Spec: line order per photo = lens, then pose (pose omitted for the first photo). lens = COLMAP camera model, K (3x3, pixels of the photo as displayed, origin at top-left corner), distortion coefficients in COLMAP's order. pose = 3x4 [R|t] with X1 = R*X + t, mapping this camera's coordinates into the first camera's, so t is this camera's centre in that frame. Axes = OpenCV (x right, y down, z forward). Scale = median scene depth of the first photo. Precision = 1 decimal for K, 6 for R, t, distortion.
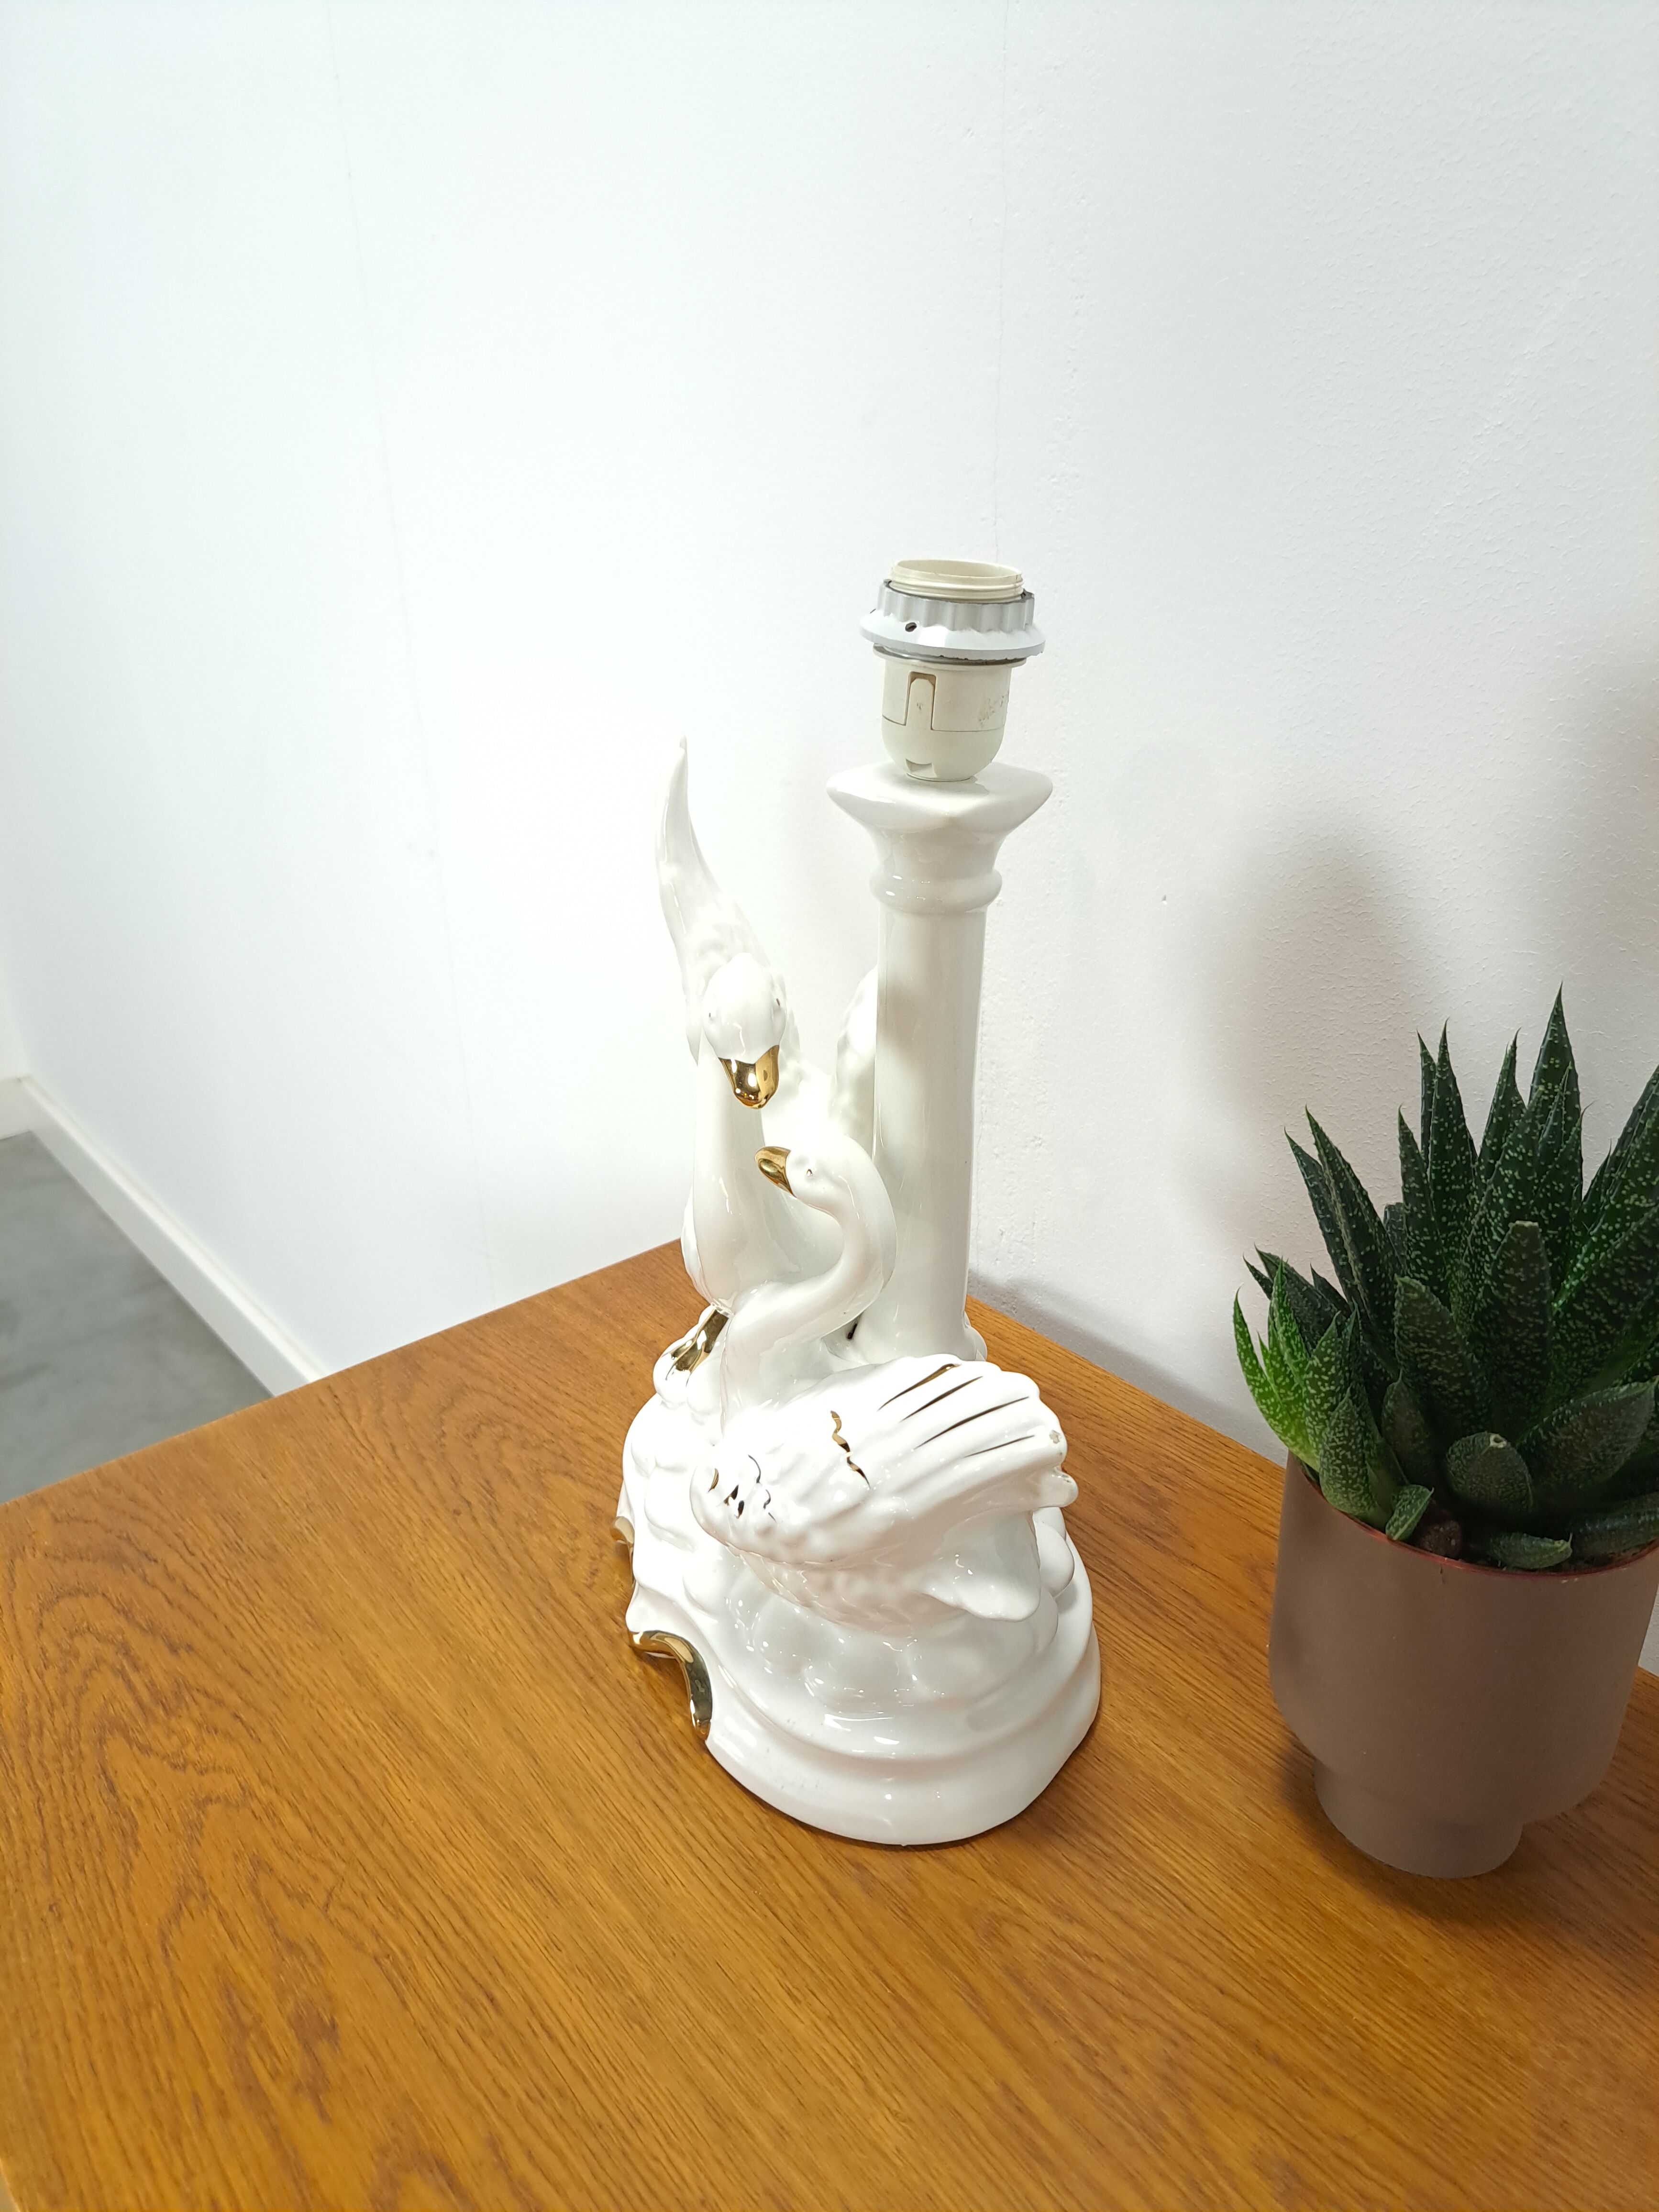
lens RADIAL K [[1639.6, 0, 826.5], [0, 1639.6, 1088.5], [0, 0, 1]] dist [0.017900, -0.013445]
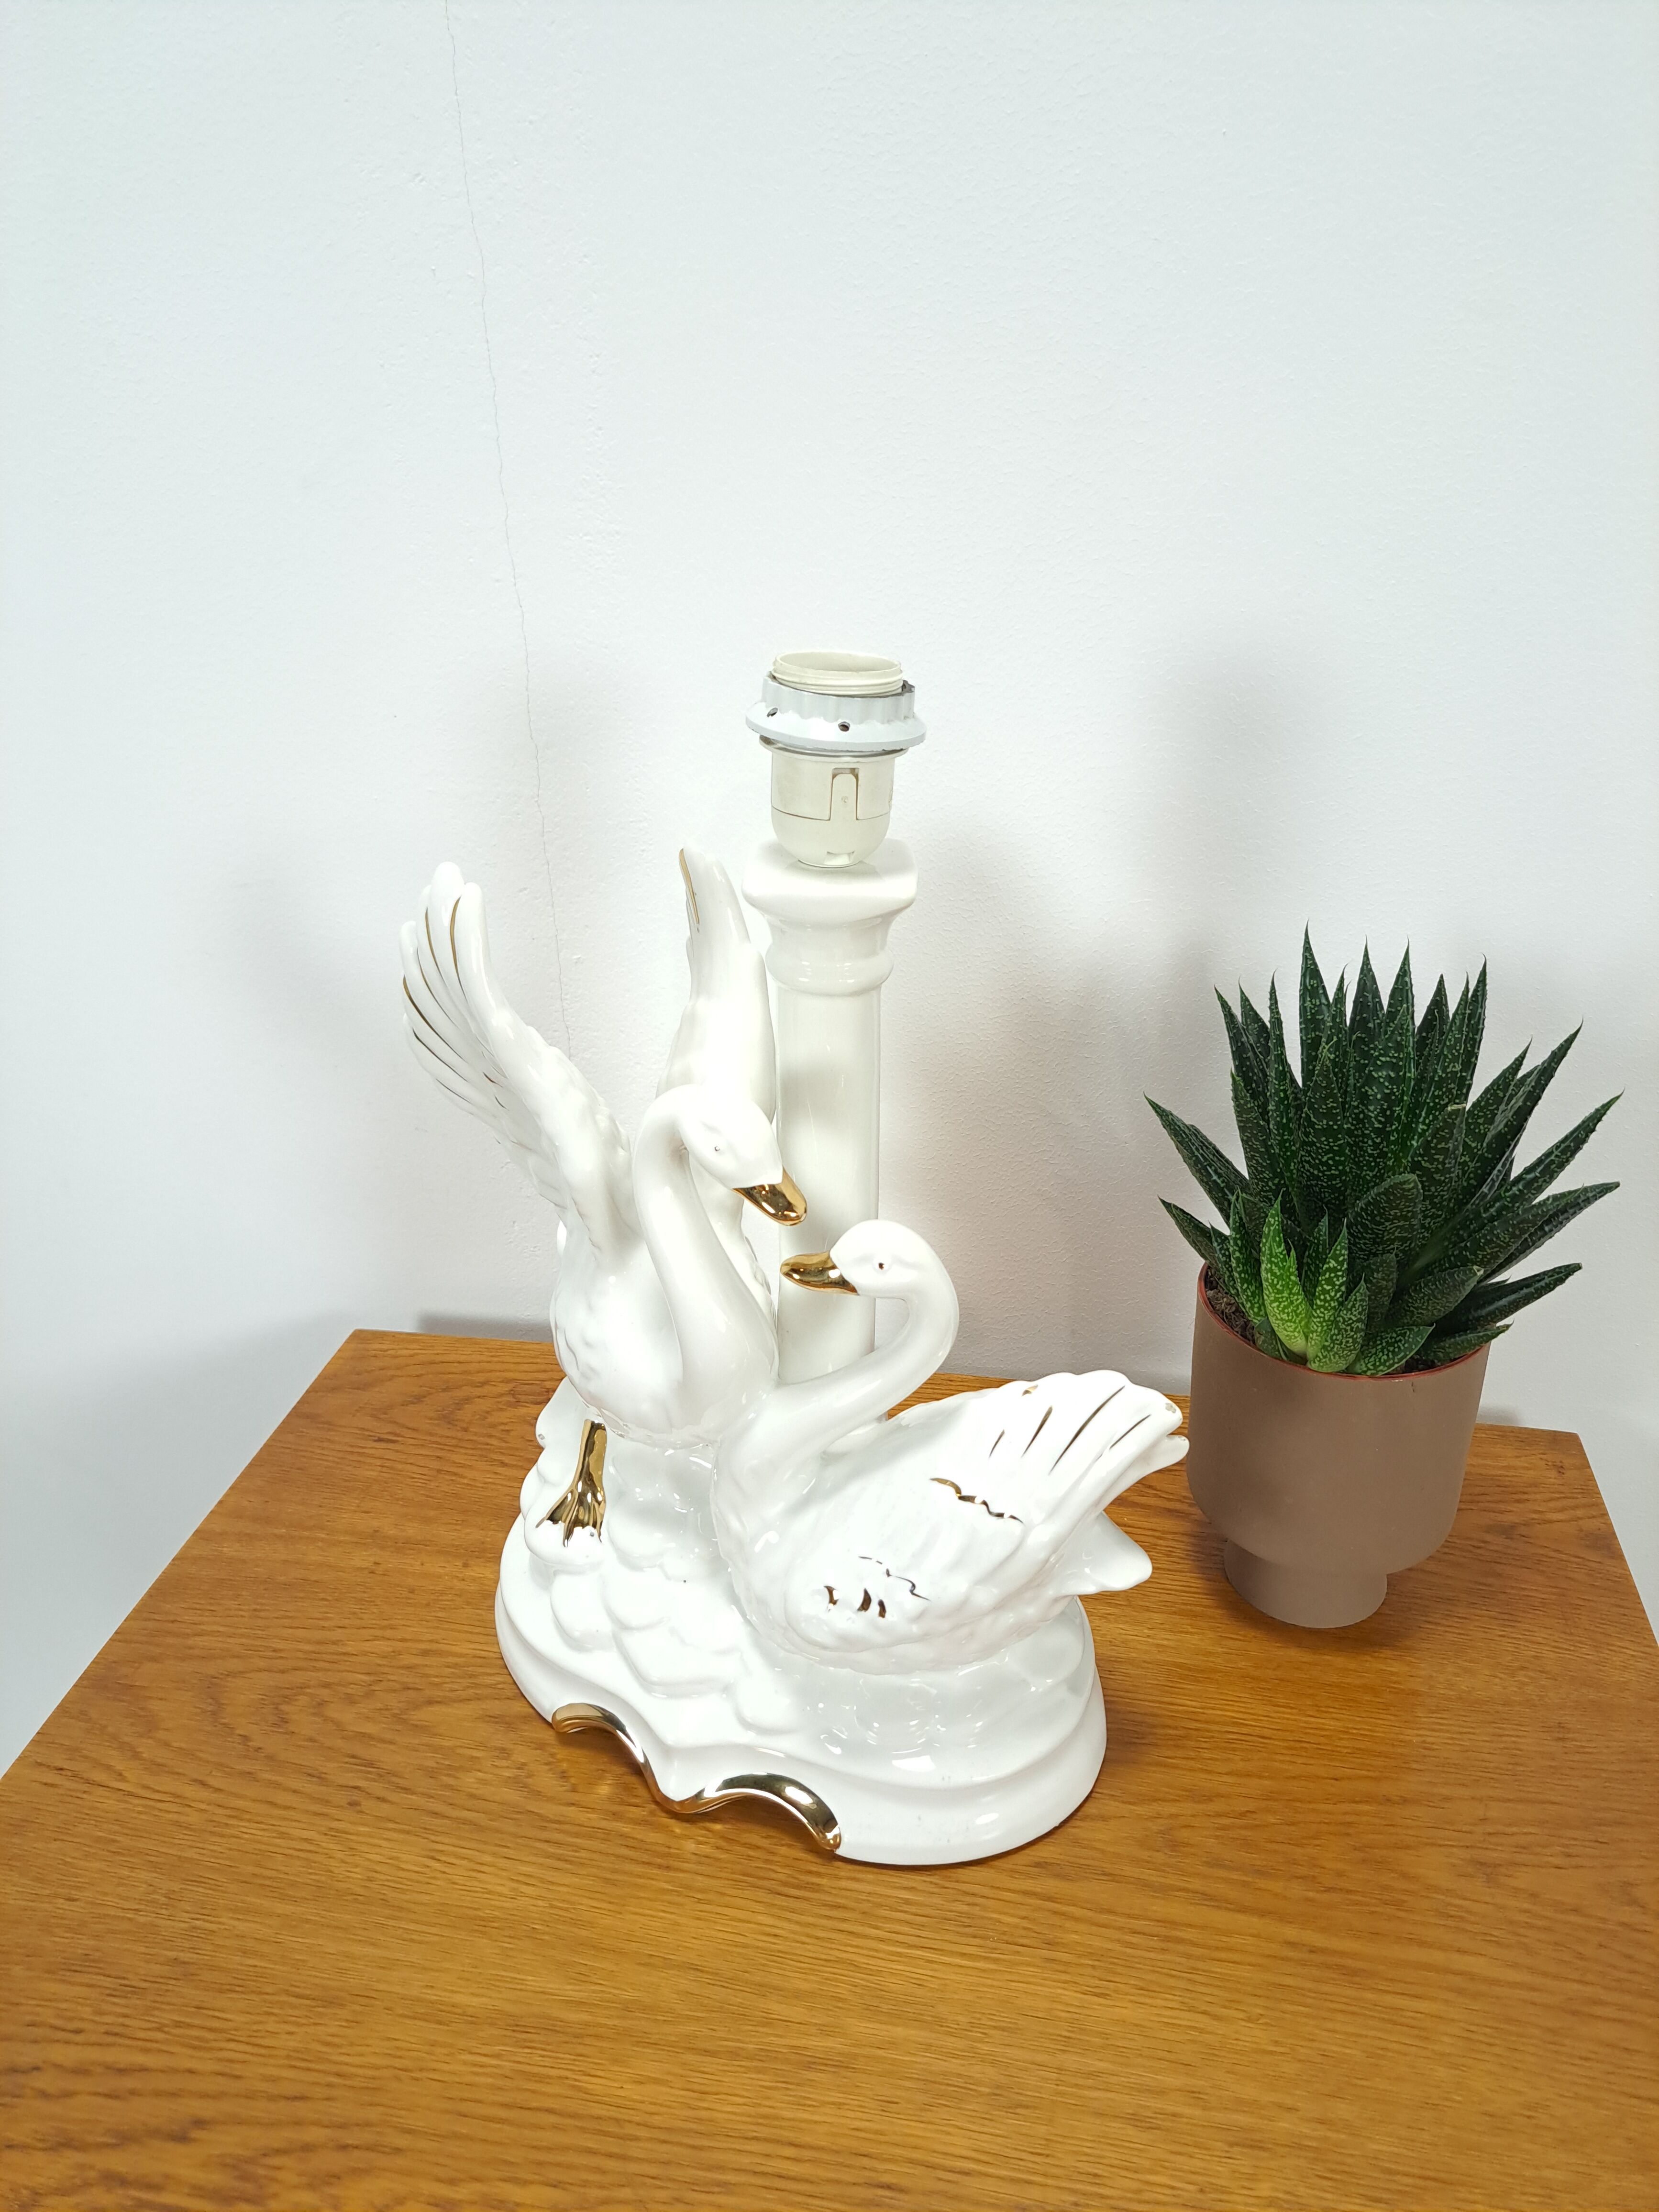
lens RADIAL K [[1639.6, 0, 837.5], [0, 1639.6, 1096.5], [0, 0, 1]] dist [0.017900, -0.013445]
pose [[0.764521, -0.287111, 0.577126, -0.548611], [0.270173, 0.955615, 0.117505, -0.164944], [-0.585247, 0.066089, 0.808157, 0.175589]]
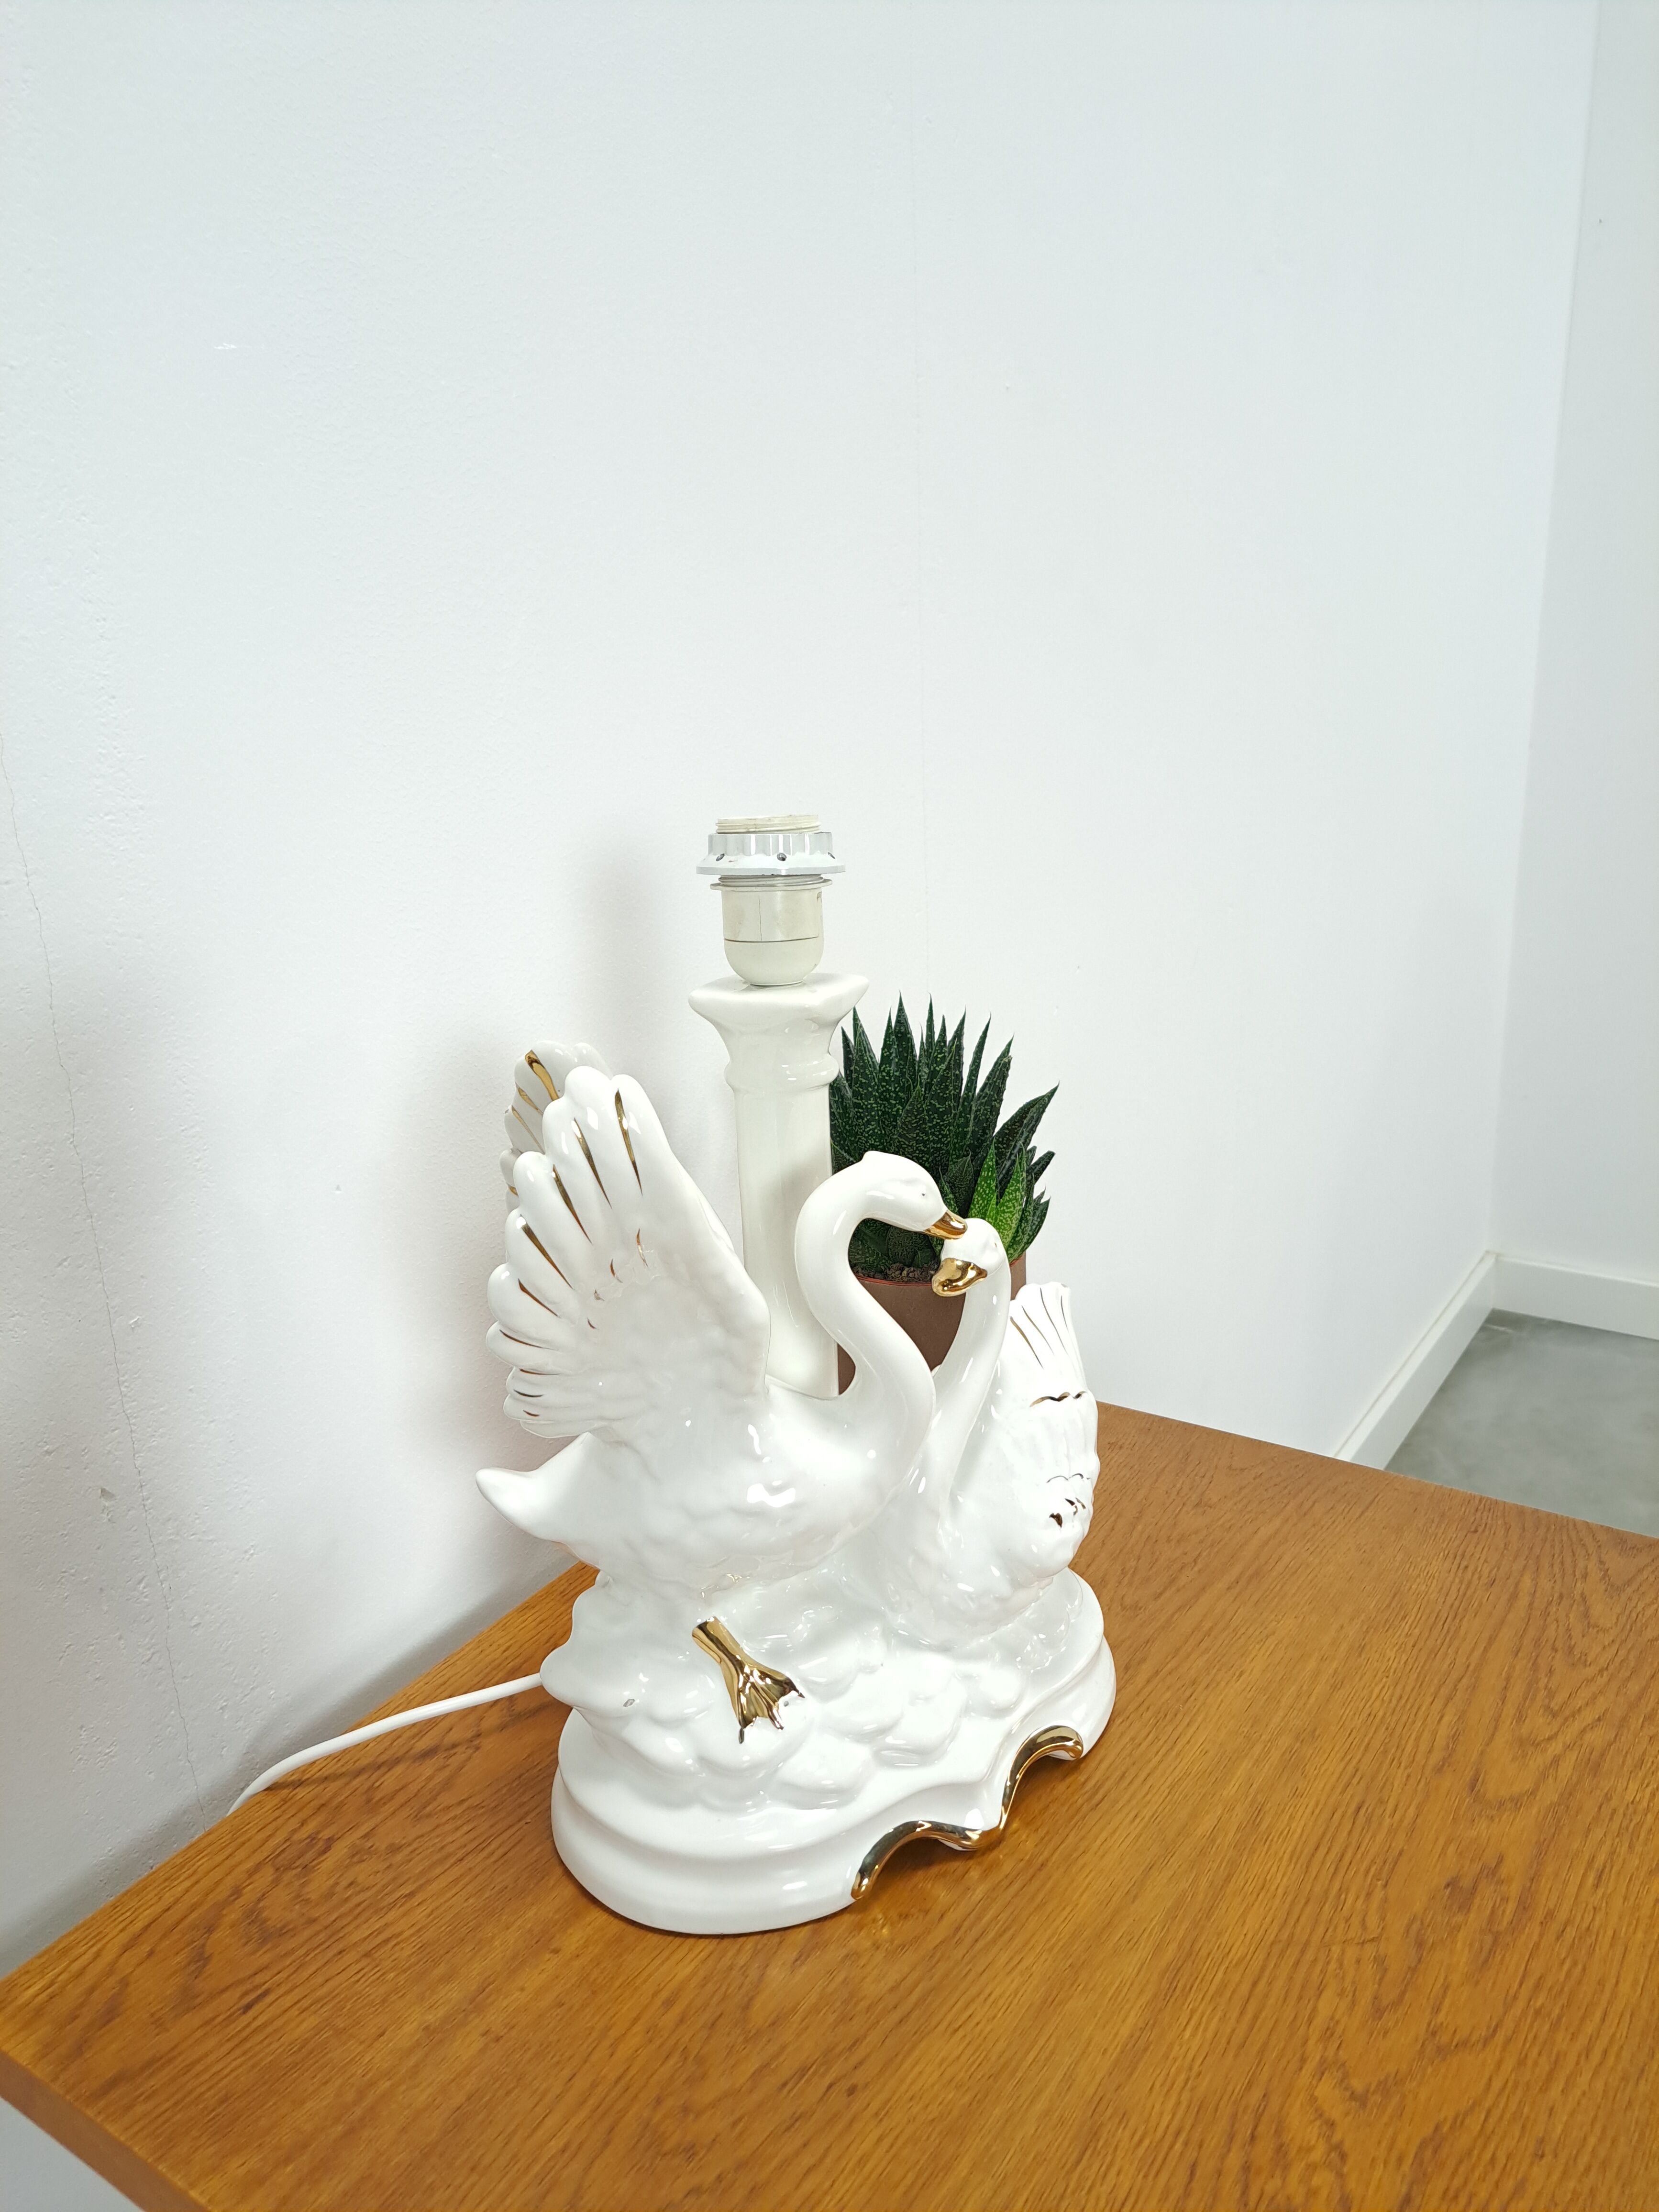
lens RADIAL K [[1639.6, 0, 829.9], [0, 1639.6, 1115.8], [0, 0, 1]] dist [0.017900, -0.013445]
pose [[-0.290154, -0.244290, 0.925275, -1.063460], [0.430834, 0.829998, 0.354239, -0.508265], [-0.854513, 0.501424, -0.135578, 1.152508]]
